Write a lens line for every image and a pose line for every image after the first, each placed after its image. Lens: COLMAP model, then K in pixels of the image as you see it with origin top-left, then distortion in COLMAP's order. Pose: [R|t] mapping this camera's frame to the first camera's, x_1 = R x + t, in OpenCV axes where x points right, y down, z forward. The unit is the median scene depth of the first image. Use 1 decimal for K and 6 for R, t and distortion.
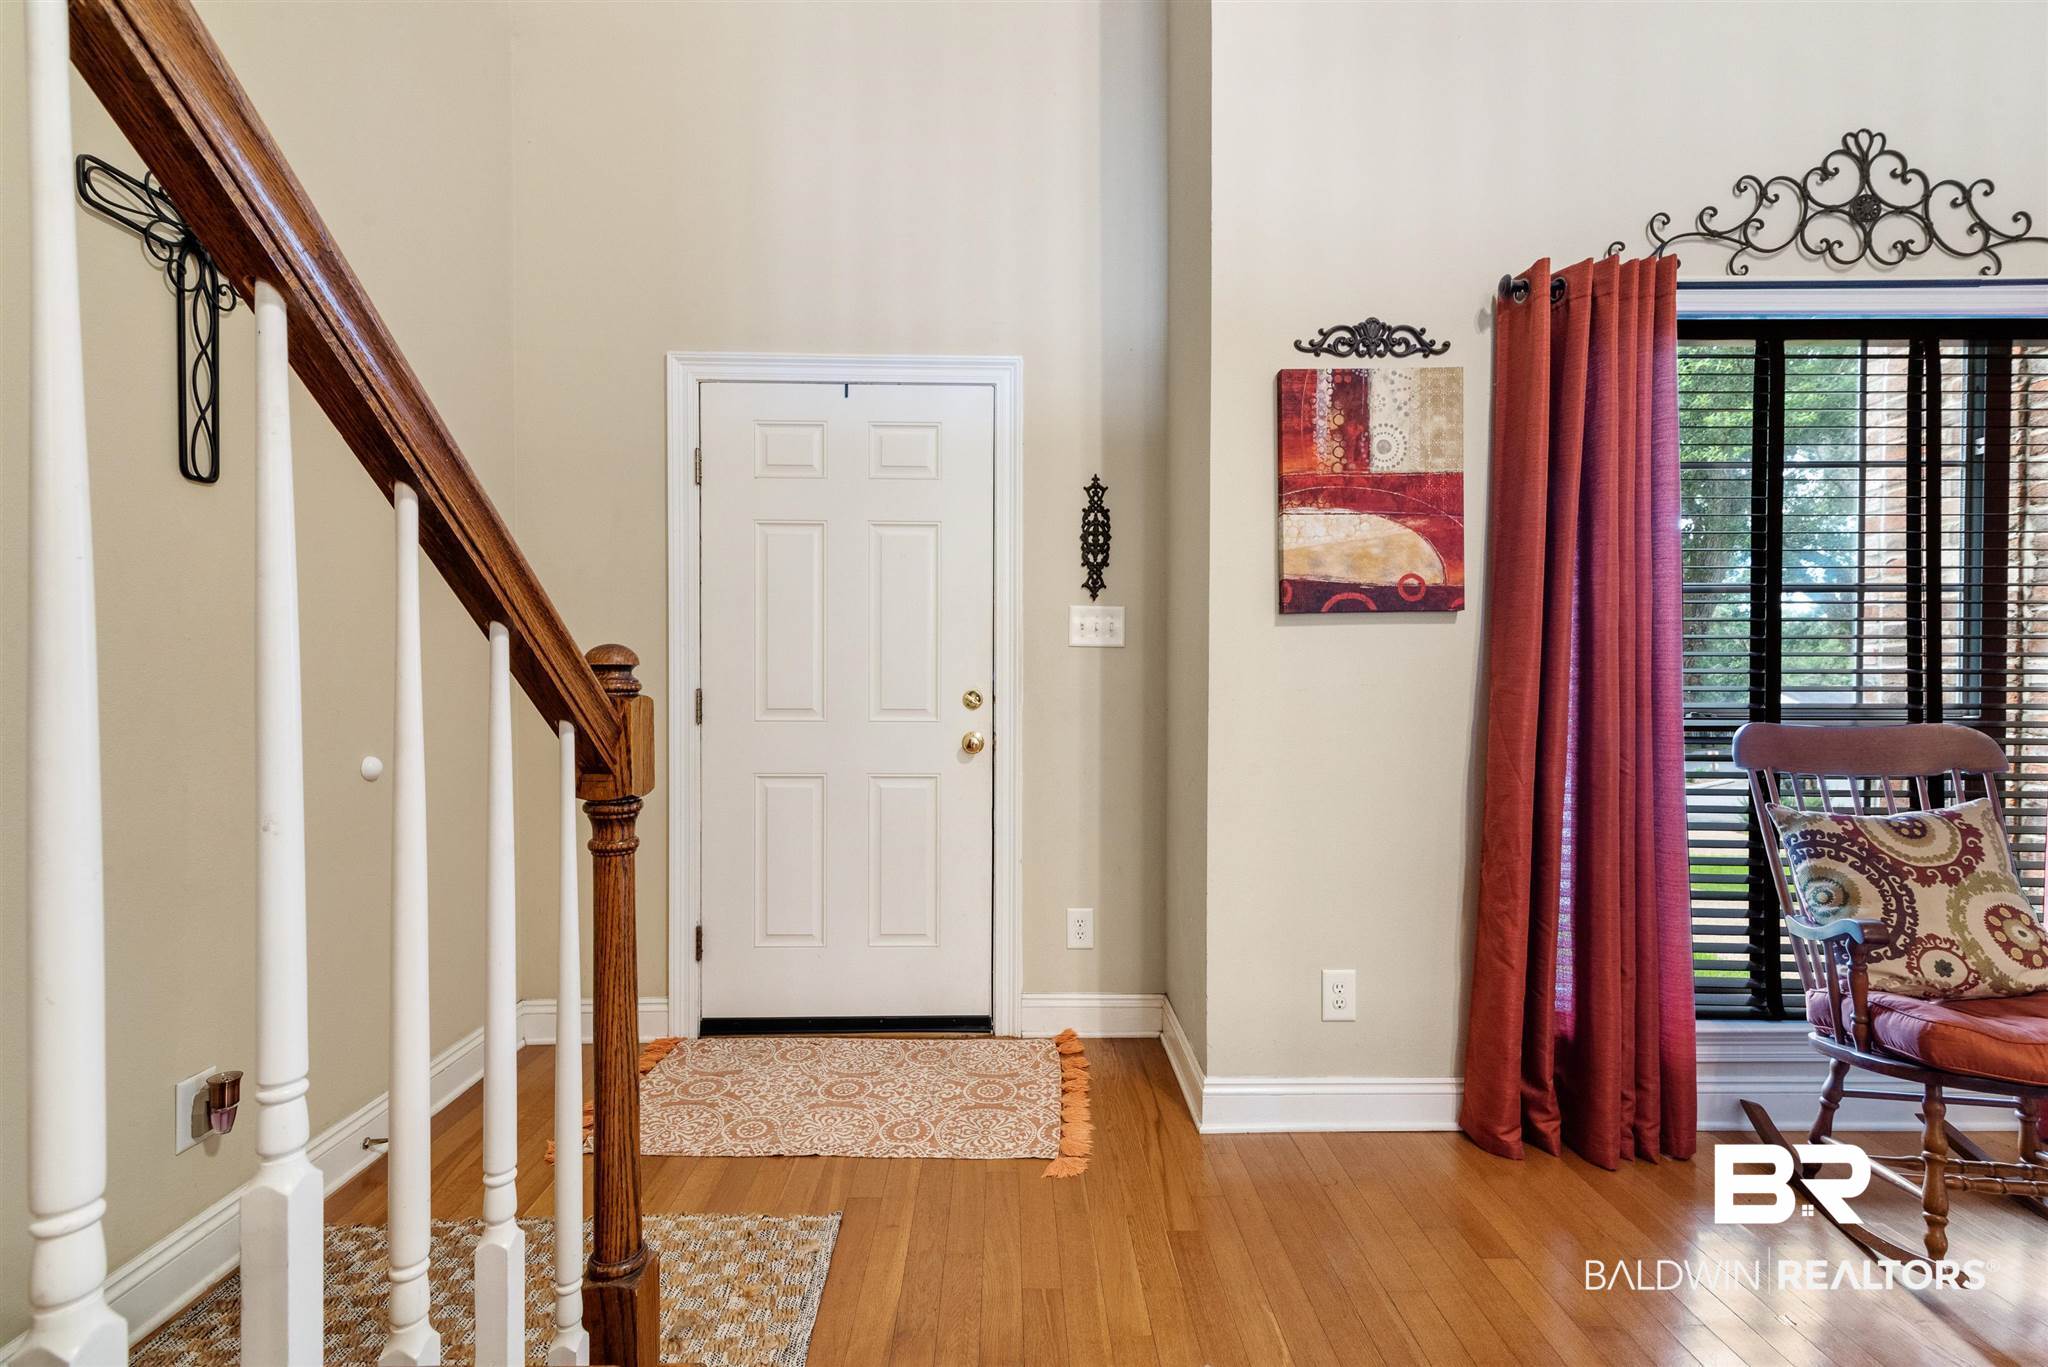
lens RADIAL K [[935.3, 0, 1027.3], [0, 935.3, 684.8], [0, 0, 1]] dist [0.014195, -0.000493]
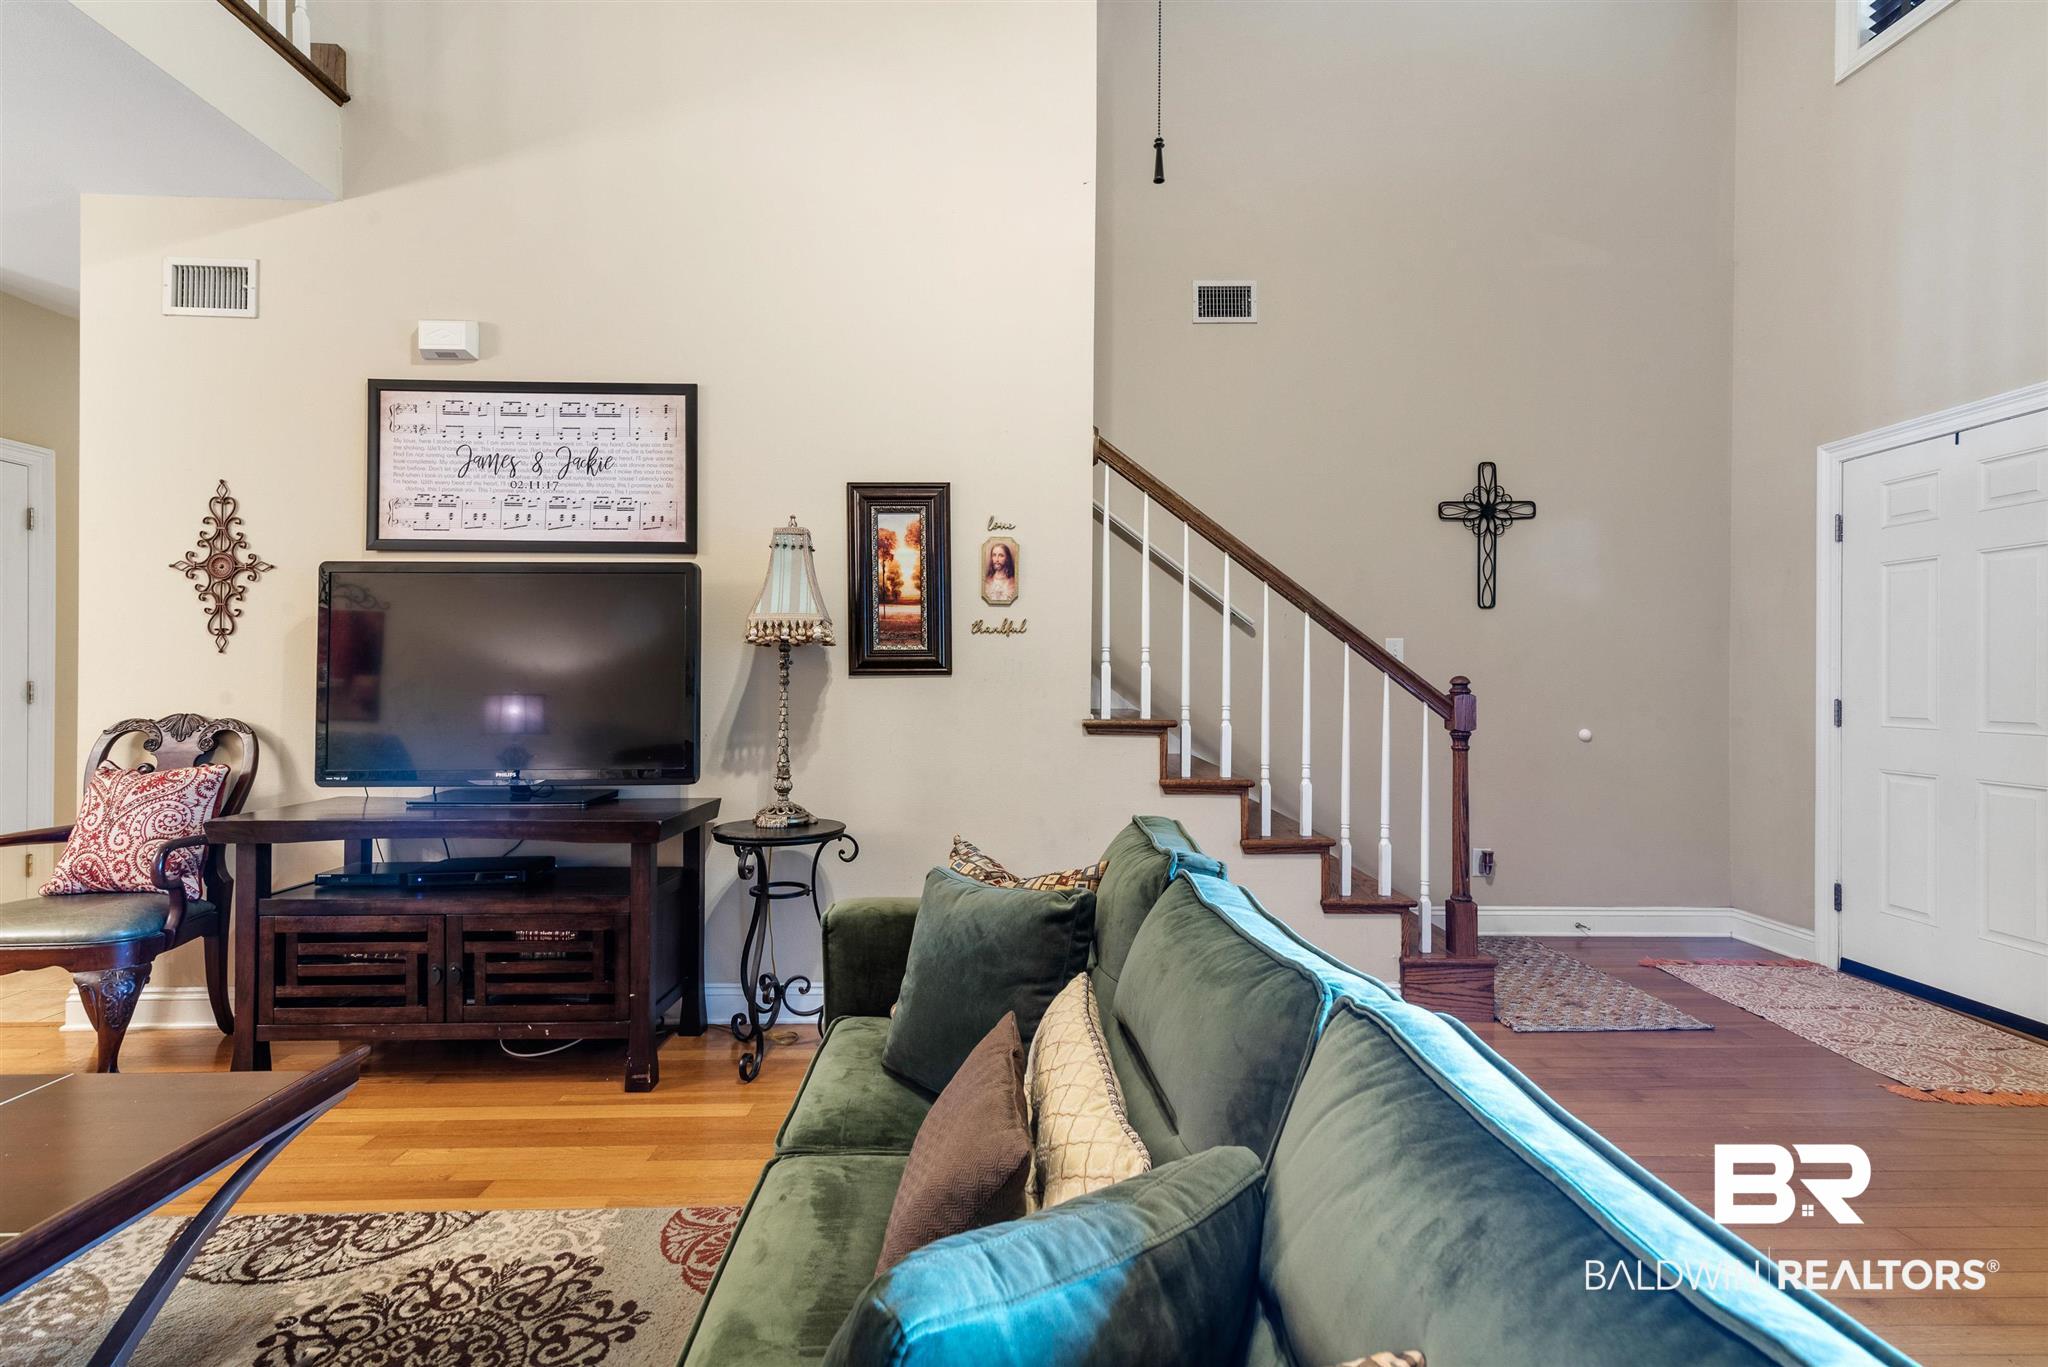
lens RADIAL K [[940.2, 0, 1031.2], [0, 940.2, 680.8], [0, 0, 1]] dist [0.013804, -0.000788]
pose [[0.005205, -0.001518, -0.999985, 1.178188], [-0.017111, 0.999852, -0.001607, -0.000942], [0.999840, 0.017119, 0.005178, -0.147826]]
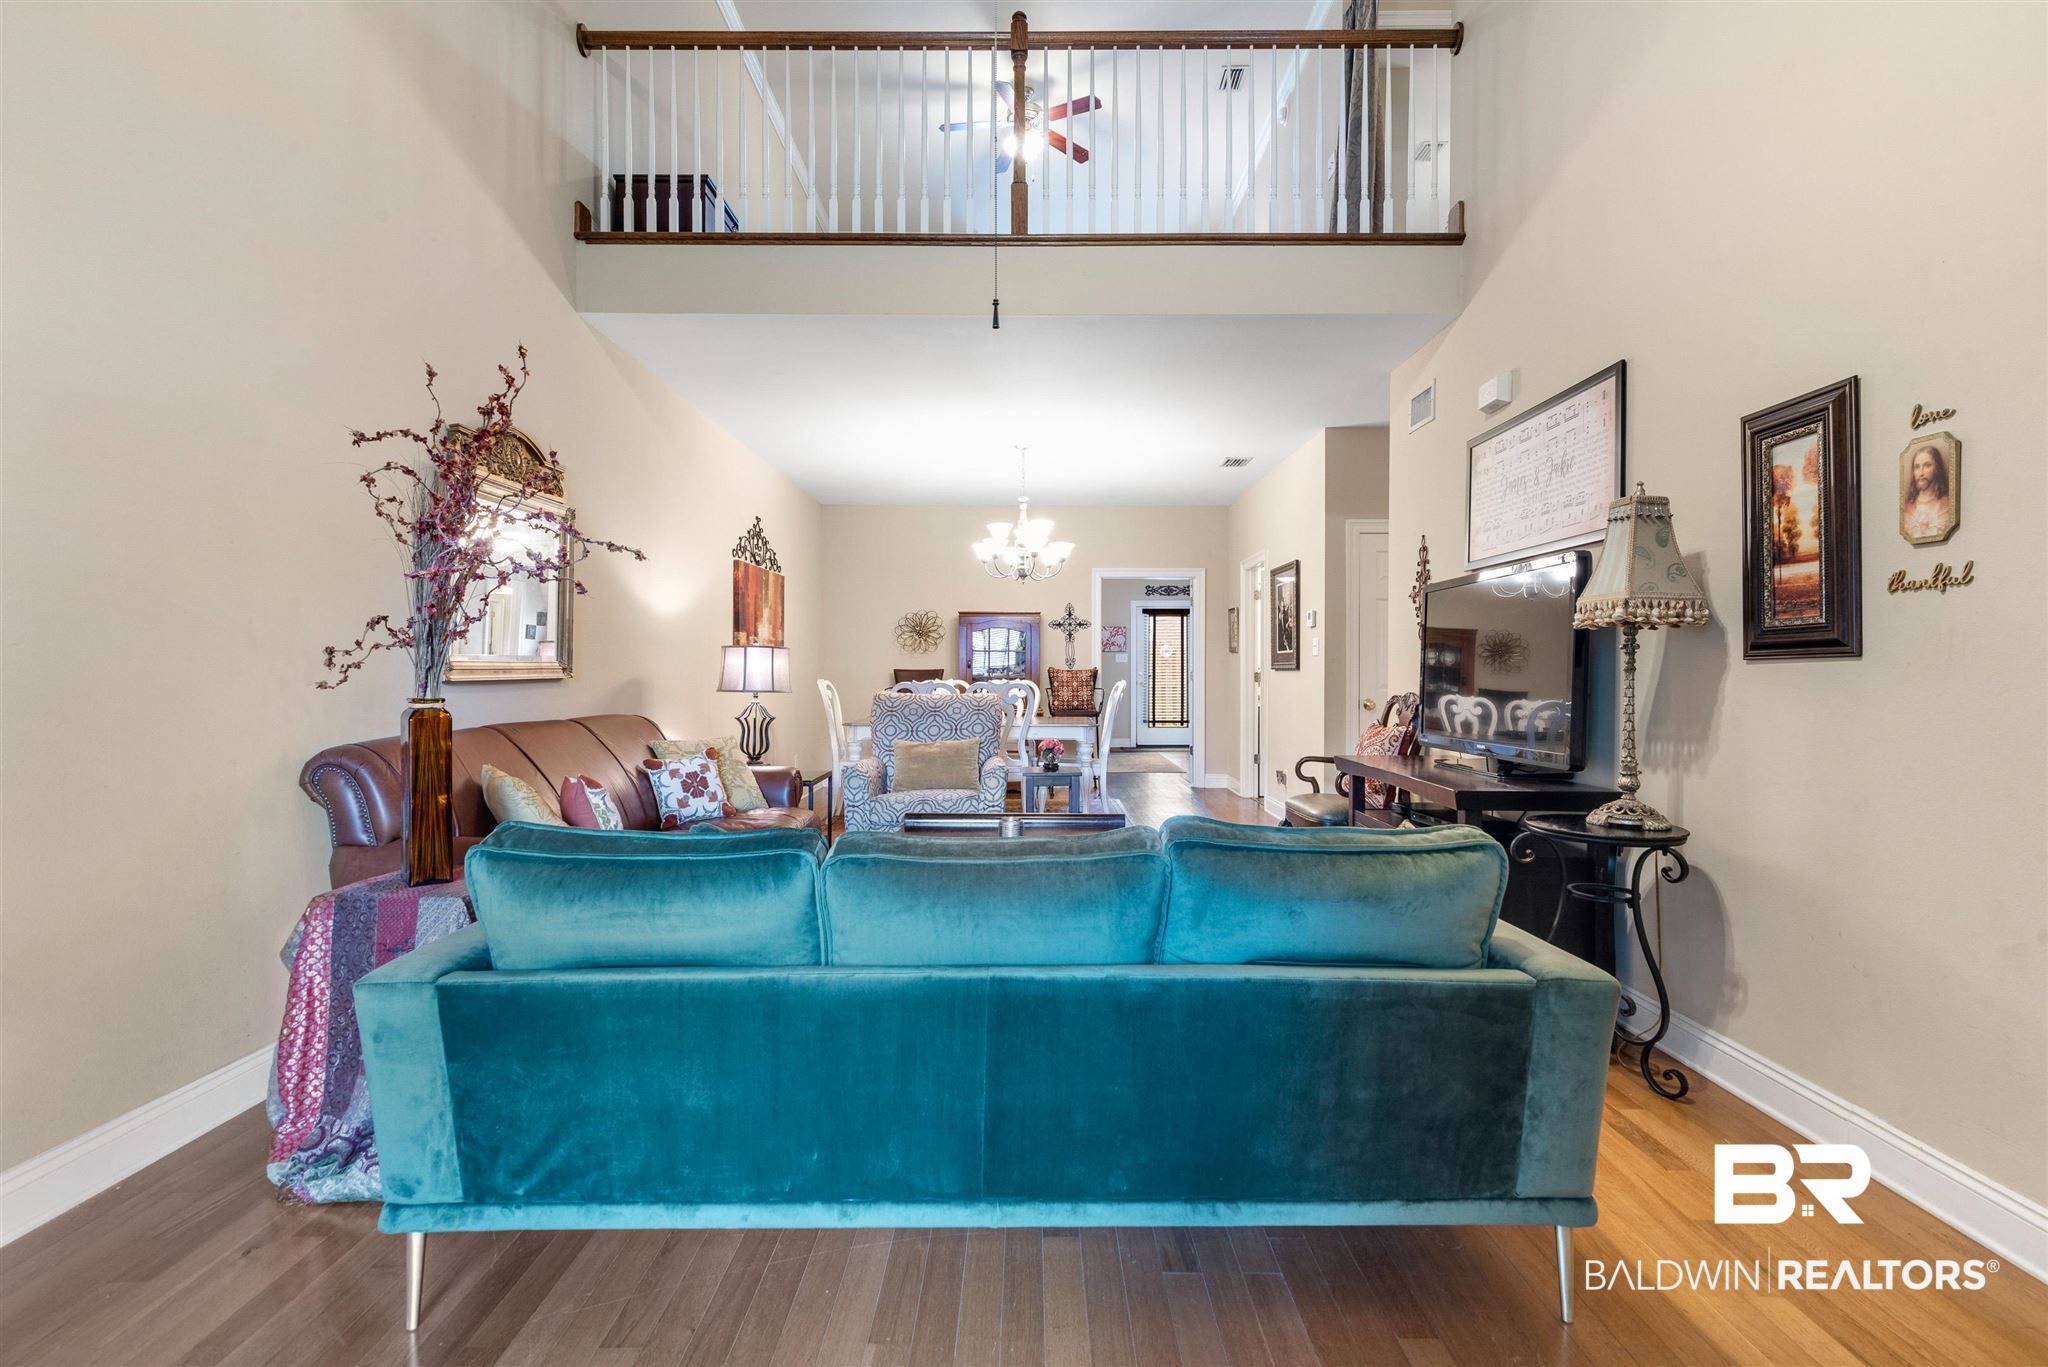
lens RADIAL K [[935.5, 0, 1029.3], [0, 935.5, 669.7], [0, 0, 1]] dist [0.013915, -0.001763]
pose [[-0.999726, -0.002929, 0.023207, 0.614155], [-0.002680, 0.999939, 0.010729, -0.004516], [-0.023237, 0.010664, -0.999673, 0.692668]]
